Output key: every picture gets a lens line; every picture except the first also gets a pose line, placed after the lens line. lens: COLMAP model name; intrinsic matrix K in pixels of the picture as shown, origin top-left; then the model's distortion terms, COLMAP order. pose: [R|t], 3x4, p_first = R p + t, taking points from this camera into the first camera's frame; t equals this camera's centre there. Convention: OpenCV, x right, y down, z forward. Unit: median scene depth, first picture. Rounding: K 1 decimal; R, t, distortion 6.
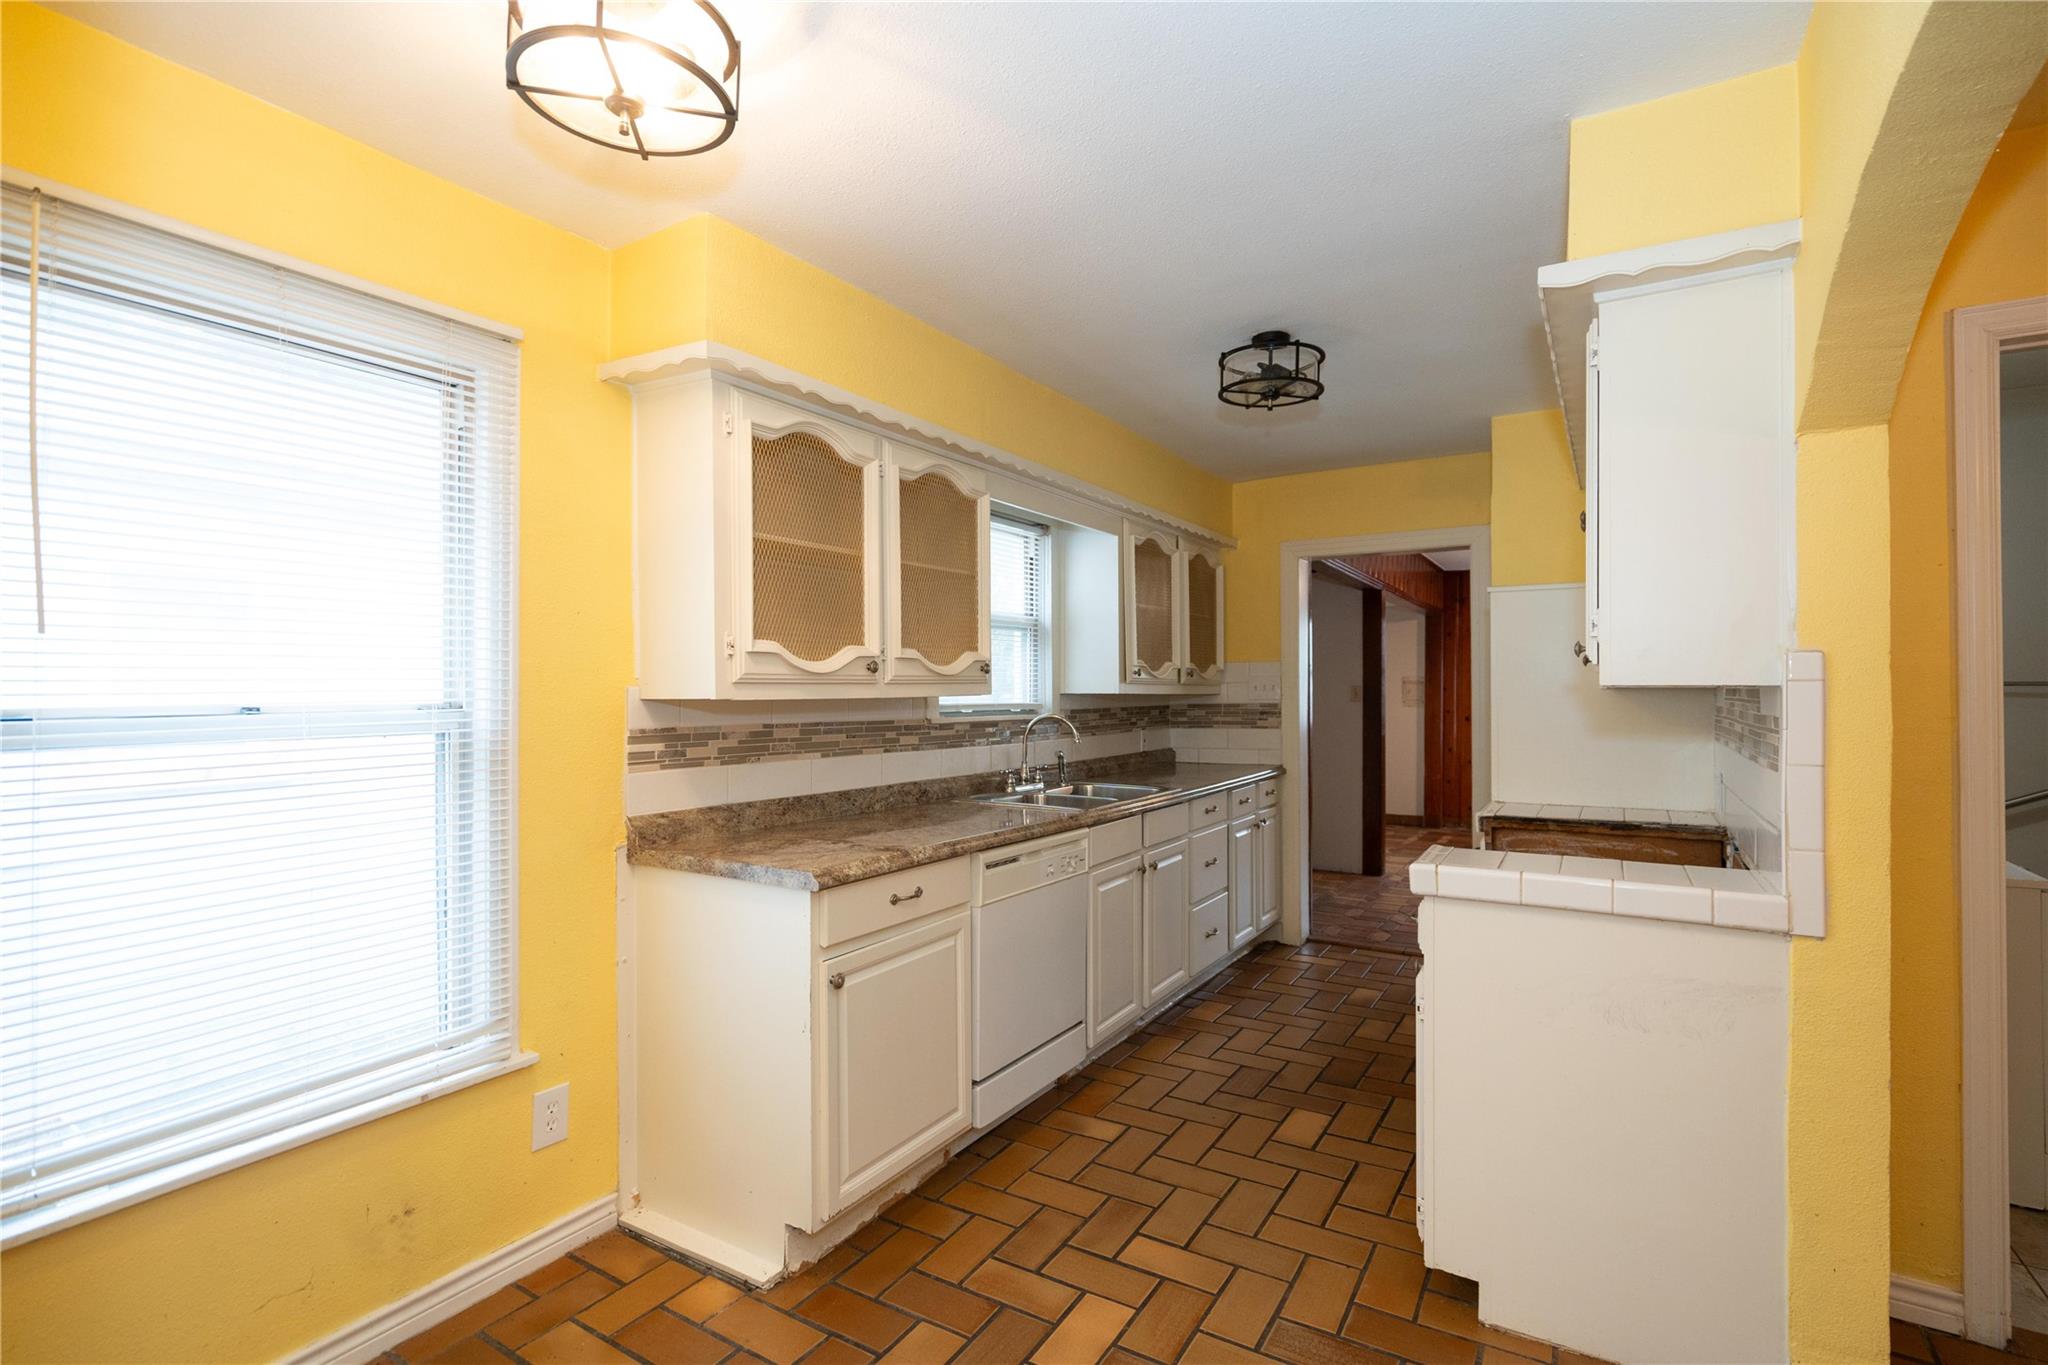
lens RADIAL K [[935.9, 0, 1030.4], [0, 935.9, 682.7], [0, 0, 1]] dist [-0.002495, 0.000202]
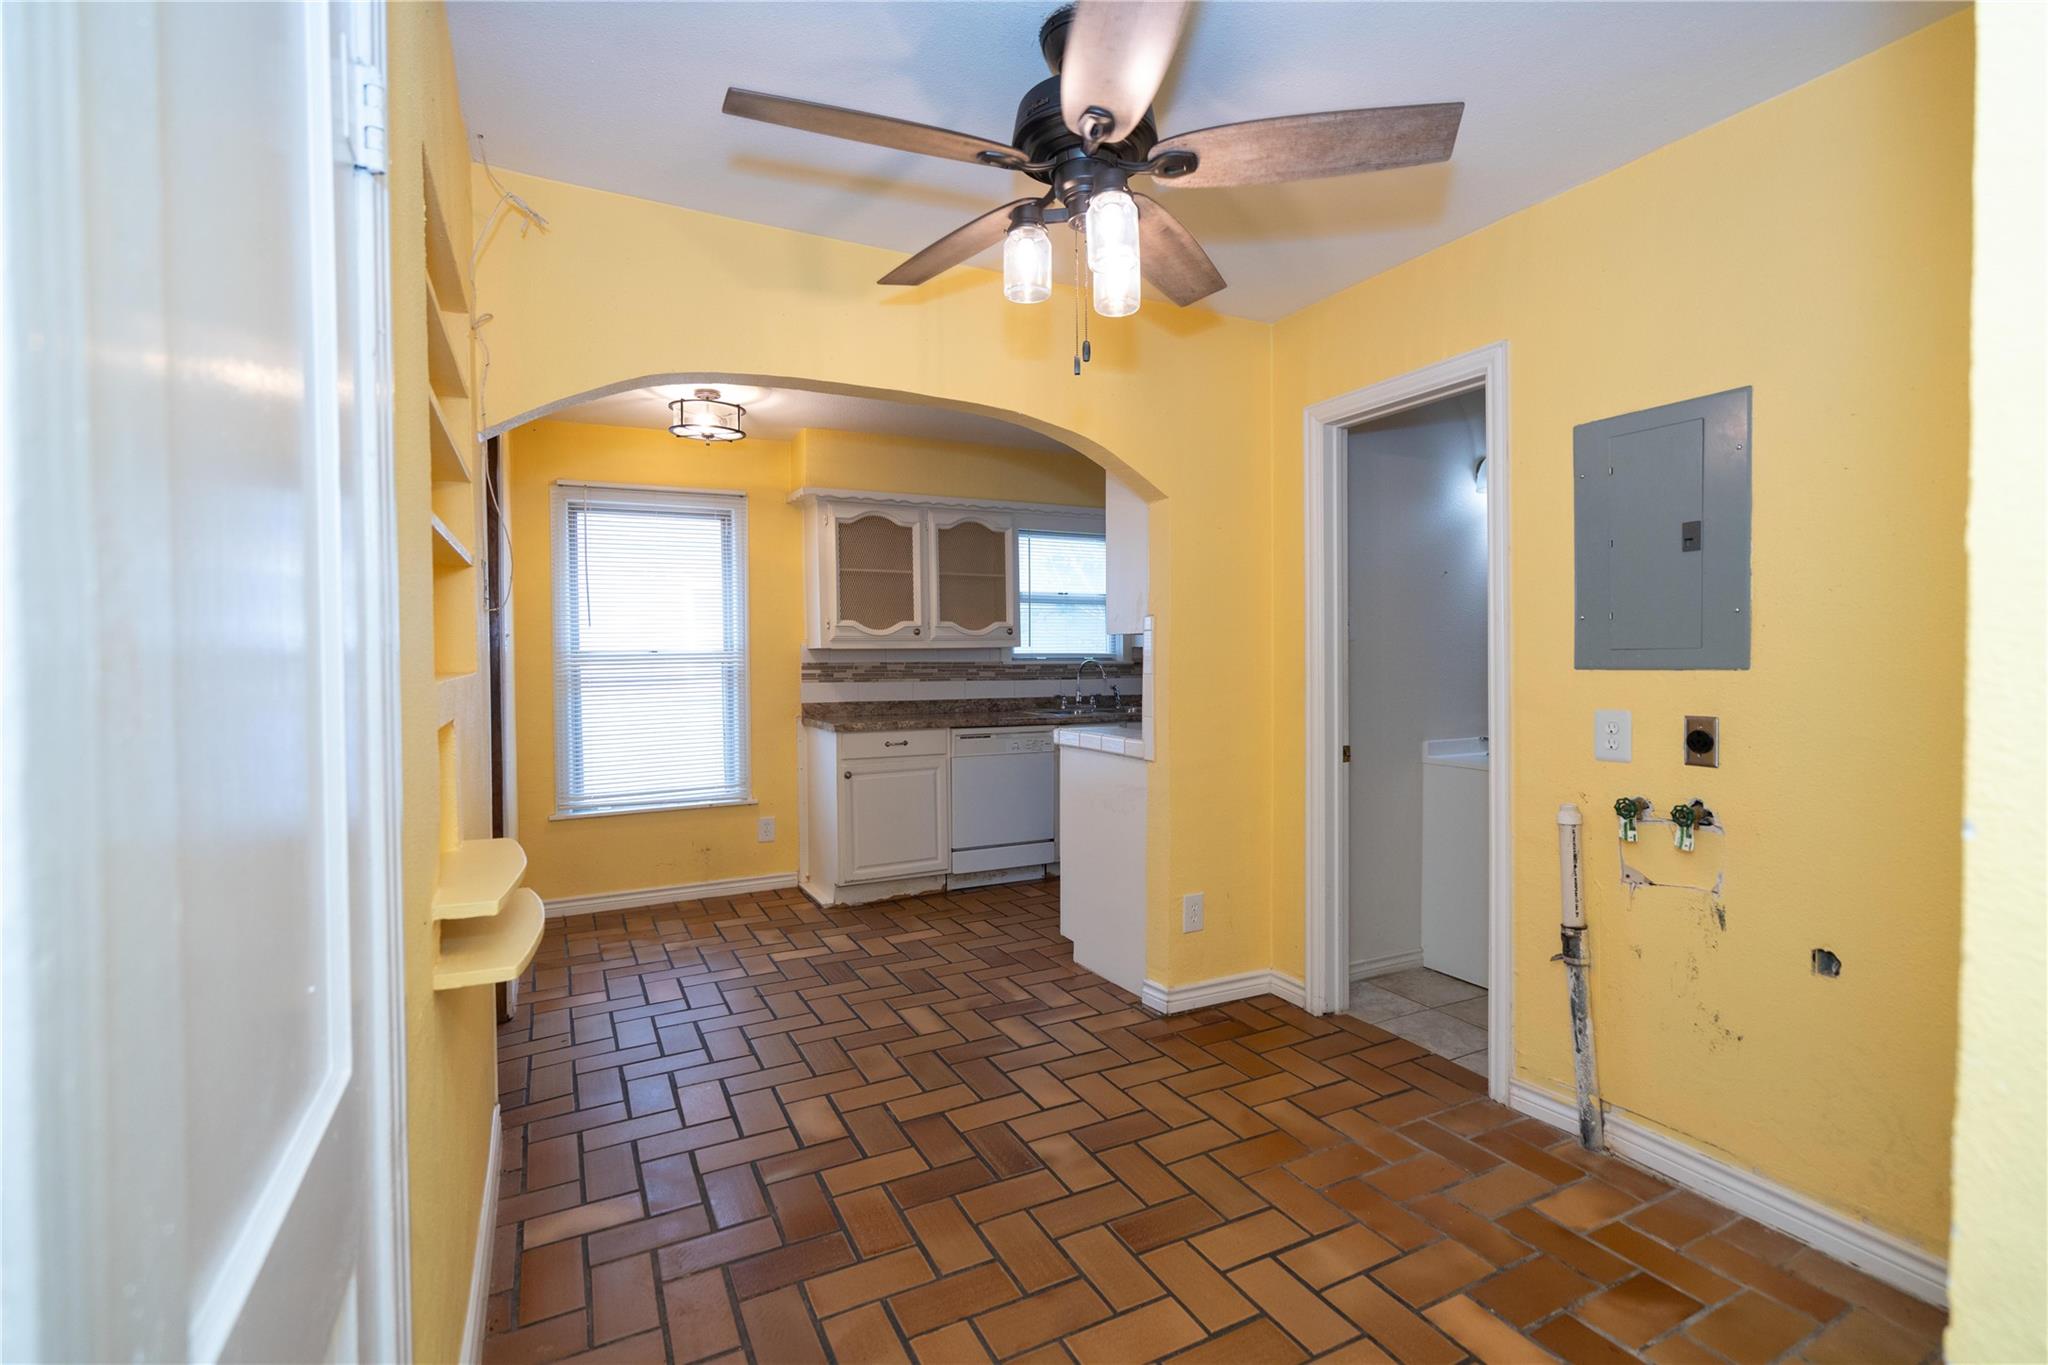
lens RADIAL K [[935.9, 0, 1023.7], [0, 935.9, 674.8], [0, 0, 1]] dist [-0.002495, 0.000202]
pose [[0.845739, 0.005055, -0.533574, 1.108434], [0.010855, 0.999585, 0.026676, 0.023970], [0.533487, -0.028352, 0.845333, -0.535623]]
